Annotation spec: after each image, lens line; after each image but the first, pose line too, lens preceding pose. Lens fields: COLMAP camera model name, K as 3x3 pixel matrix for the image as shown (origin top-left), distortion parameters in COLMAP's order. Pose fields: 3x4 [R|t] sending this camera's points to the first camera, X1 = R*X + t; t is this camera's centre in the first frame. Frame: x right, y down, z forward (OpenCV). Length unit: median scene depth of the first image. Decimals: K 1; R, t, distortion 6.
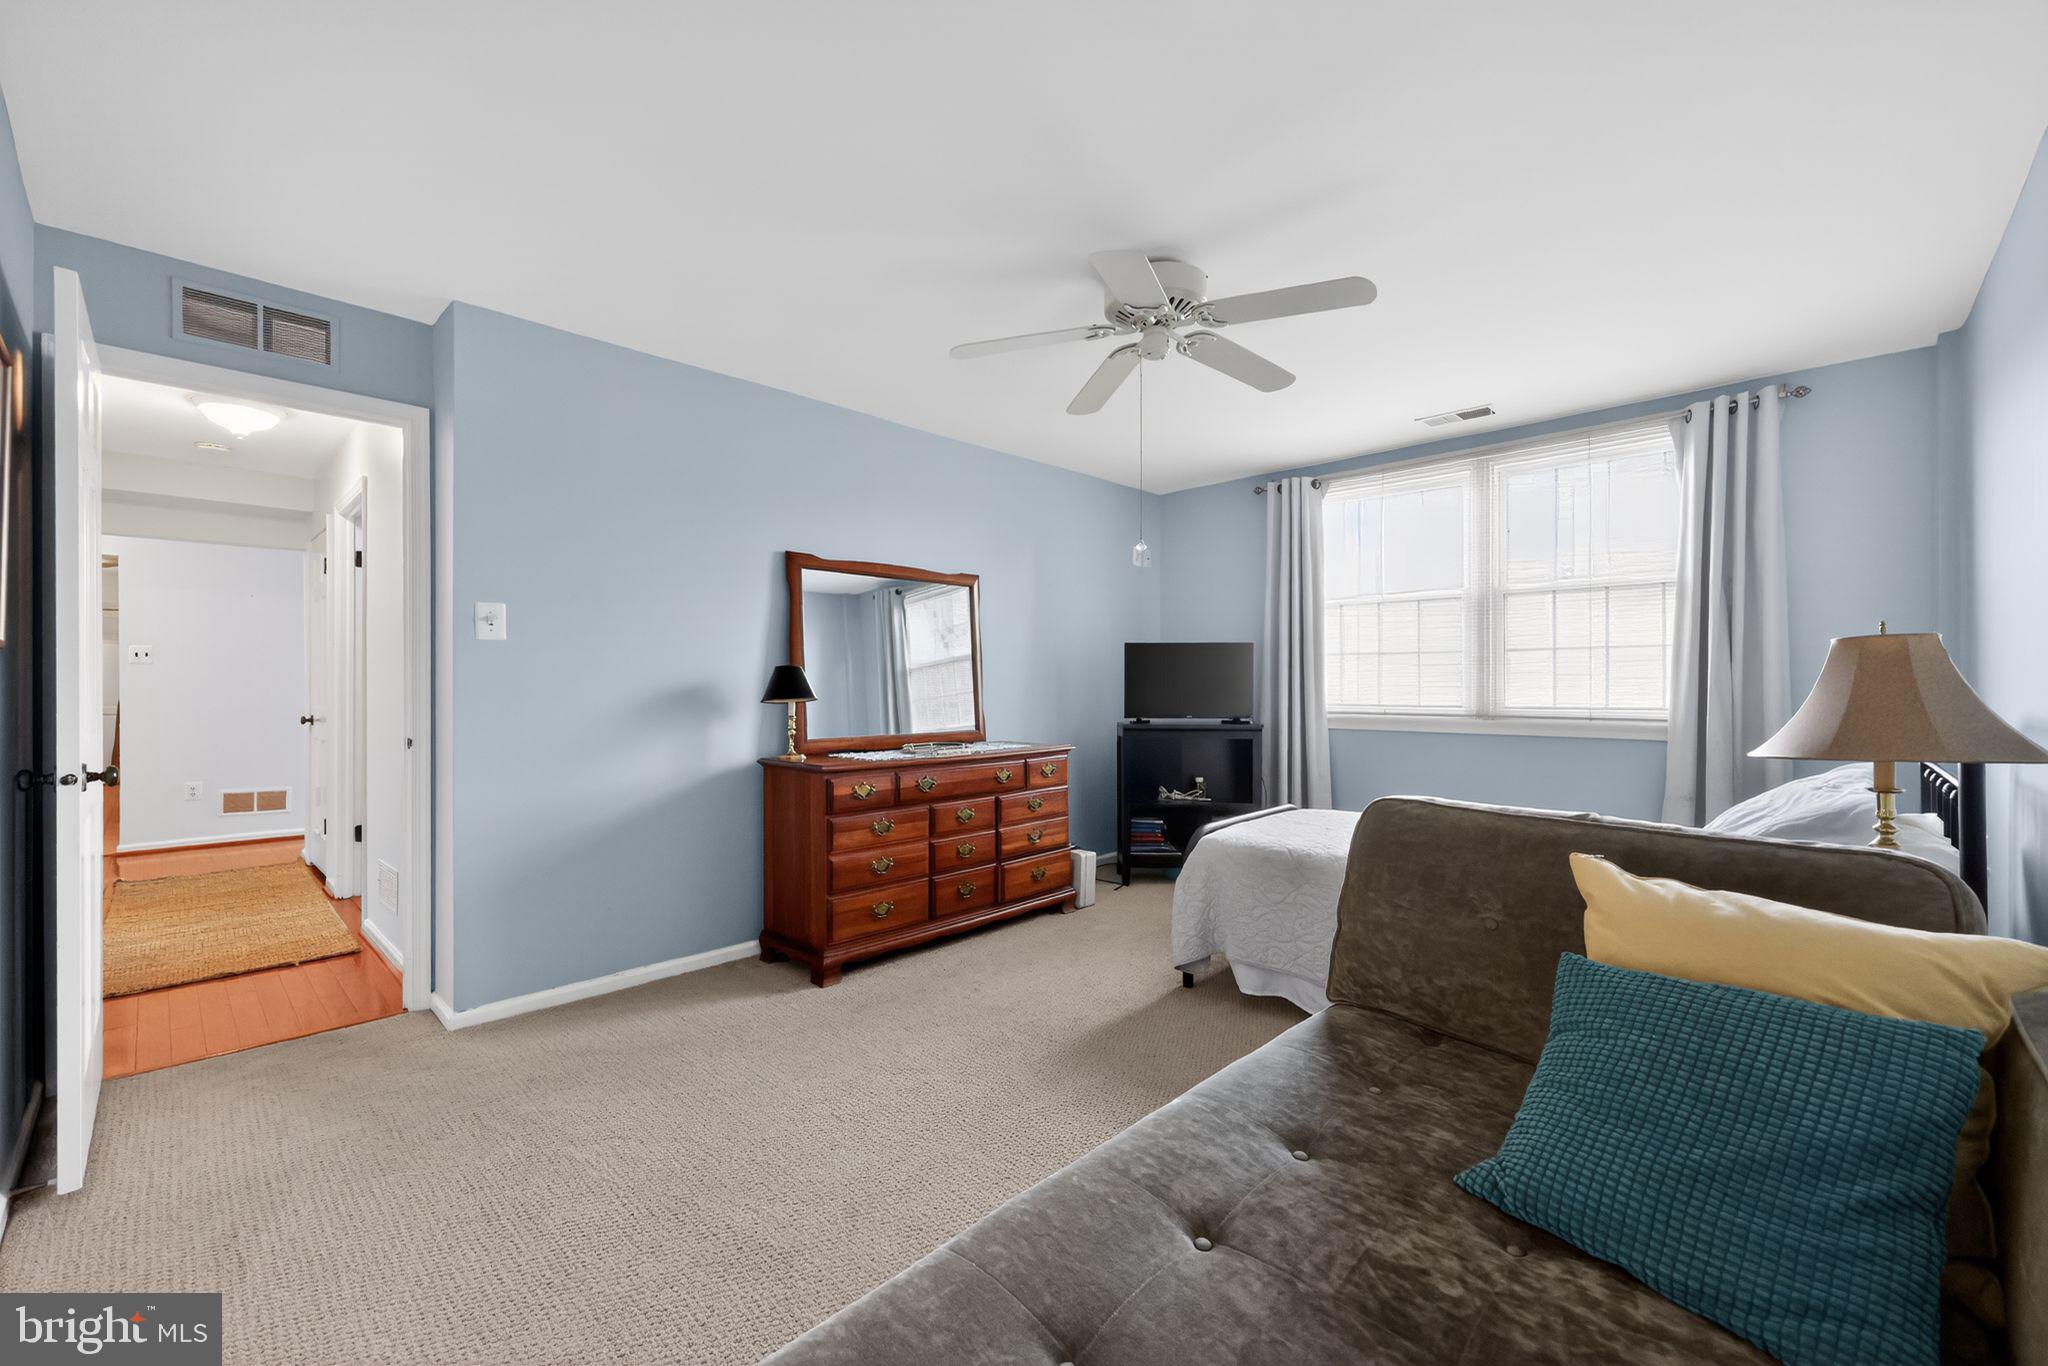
lens RADIAL K [[823.4, 0, 1015.2], [0, 823.4, 684.3], [0, 0, 1]] dist [-0.000514, 0.000071]
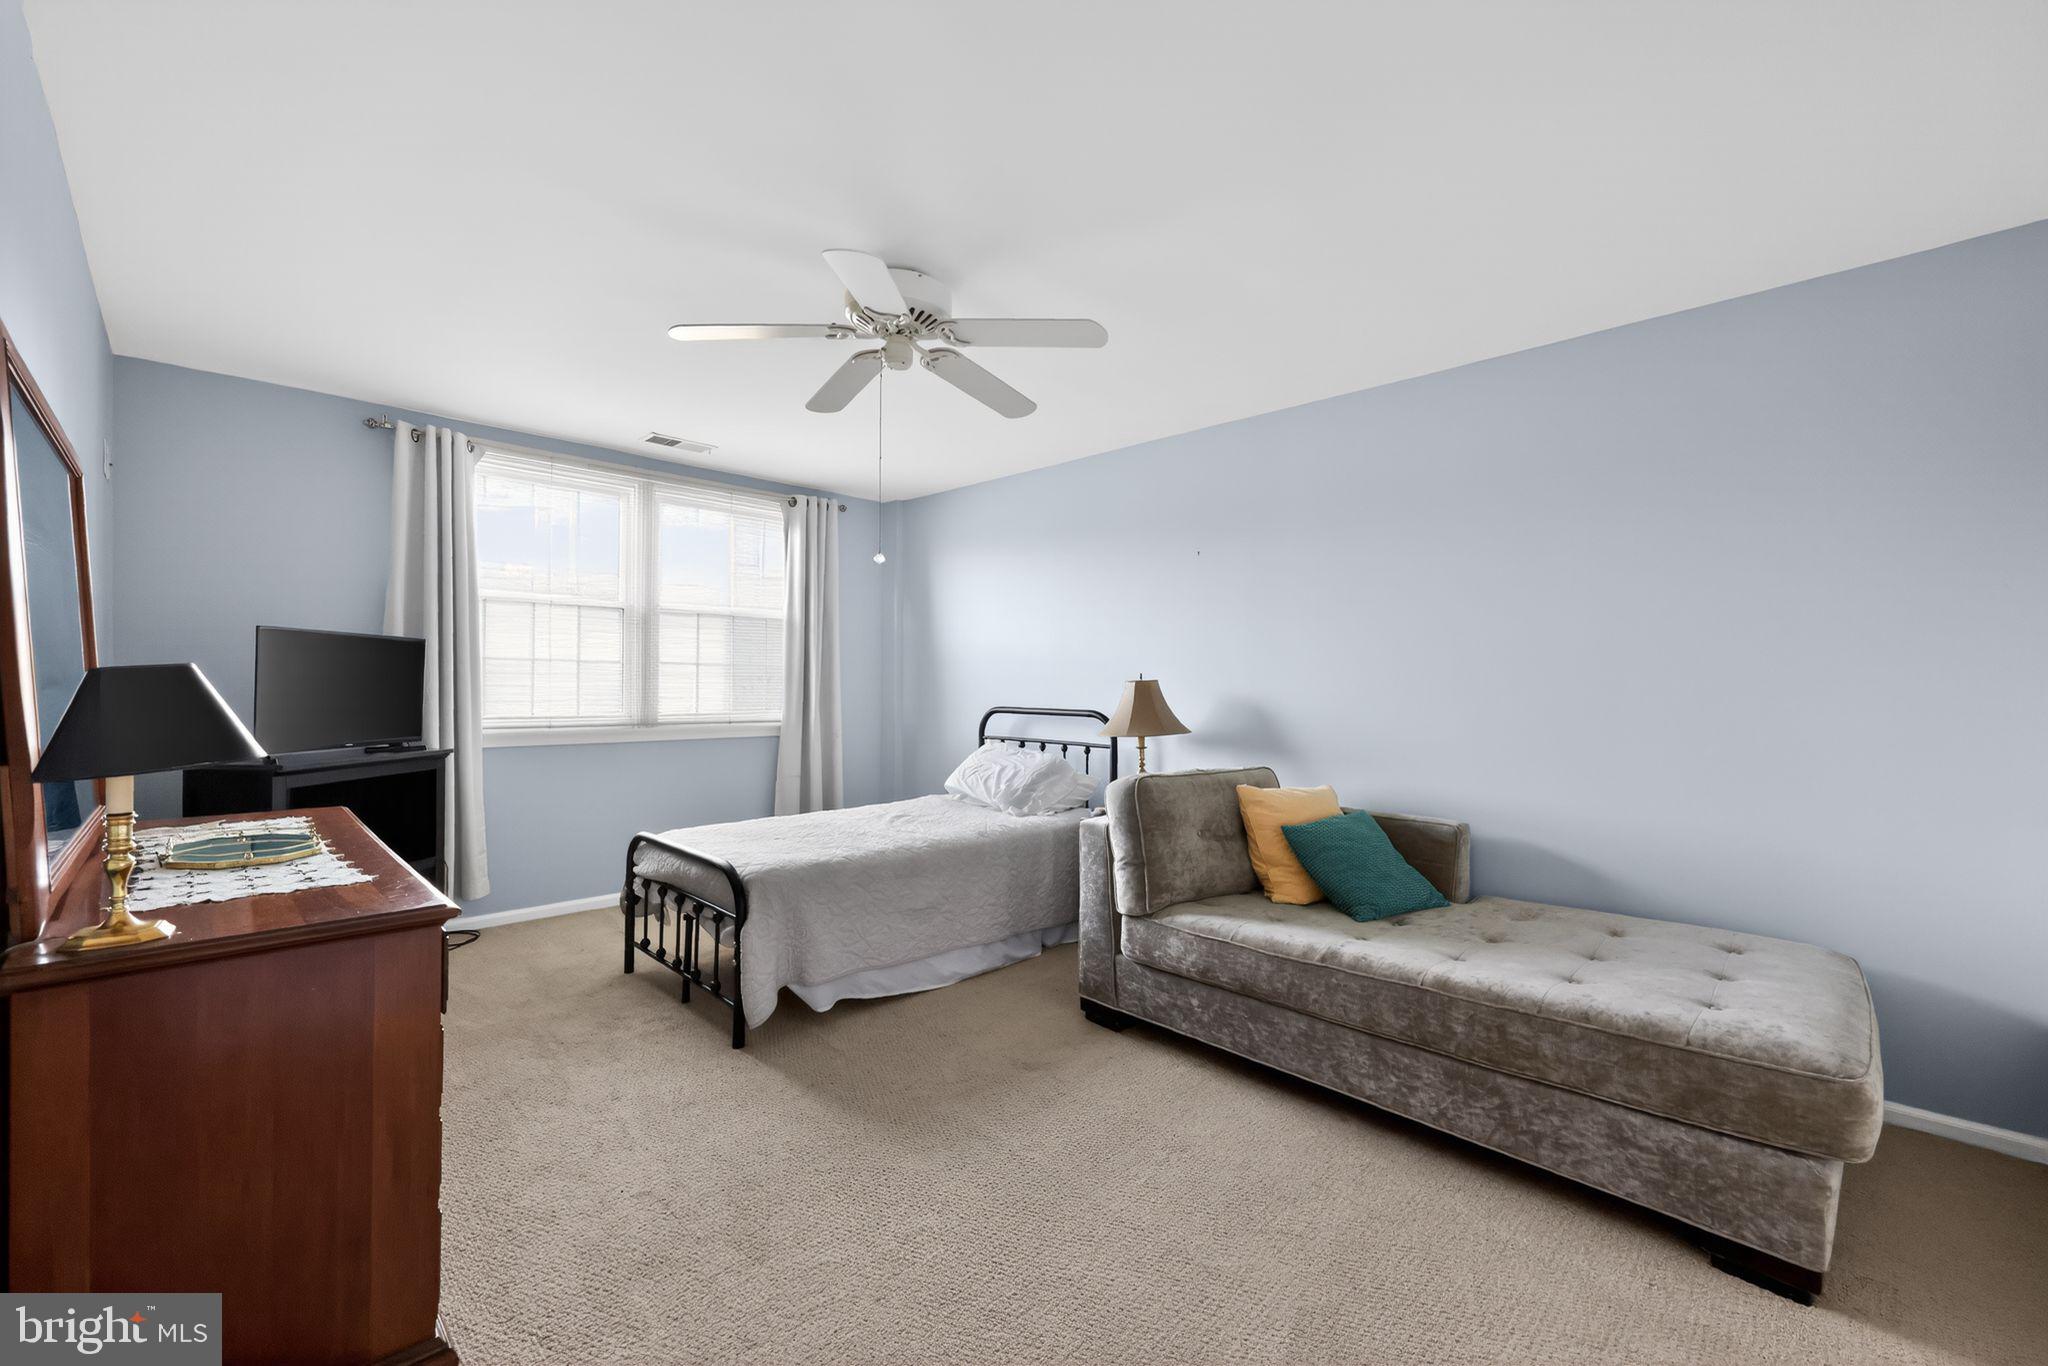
lens RADIAL K [[823.4, 0, 1015.2], [0, 823.4, 684.3], [0, 0, 1]] dist [-0.000514, 0.000071]
pose [[0.010307, -0.001545, 0.999946, -0.507009], [-0.006504, 0.999978, 0.001612, -0.018587], [-0.999926, -0.006520, 0.010297, 0.534870]]
